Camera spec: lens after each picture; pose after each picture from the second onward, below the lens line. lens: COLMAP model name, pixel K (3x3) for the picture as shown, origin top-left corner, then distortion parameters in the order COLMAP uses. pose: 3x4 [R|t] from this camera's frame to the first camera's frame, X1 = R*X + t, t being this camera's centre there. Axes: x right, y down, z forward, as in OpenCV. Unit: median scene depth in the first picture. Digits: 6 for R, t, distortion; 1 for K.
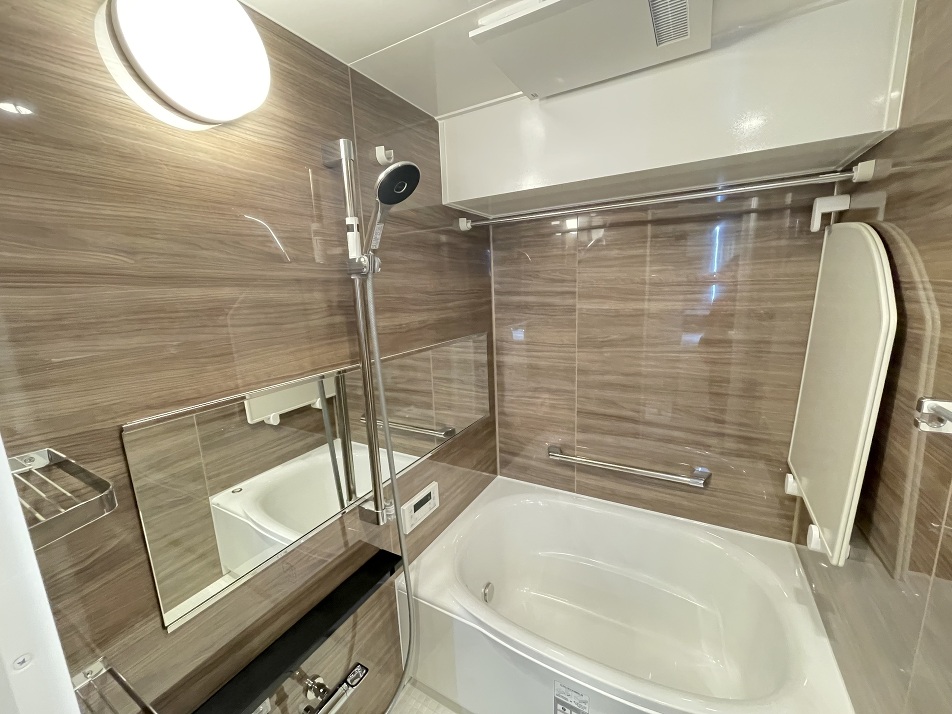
lens RADIAL K [[385.9, 0, 476.0], [0, 385.9, 357.0], [0, 0, 1]] dist [-0.001113, -0.000310]
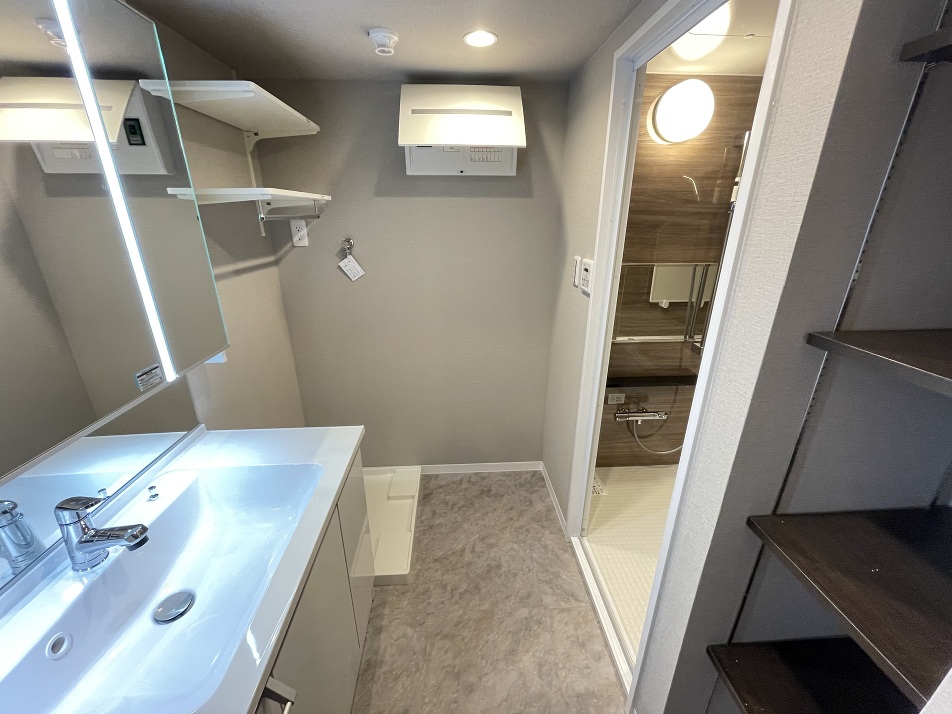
lens RADIAL K [[385.9, 0, 476.0], [0, 385.9, 357.0], [0, 0, 1]] dist [-0.001113, -0.000310]
pose [[0.544063, 0.330107, -0.771378, 0.628459], [-0.182557, 0.943901, 0.275178, 0.147995], [0.818943, -0.008894, 0.573805, -0.976576]]
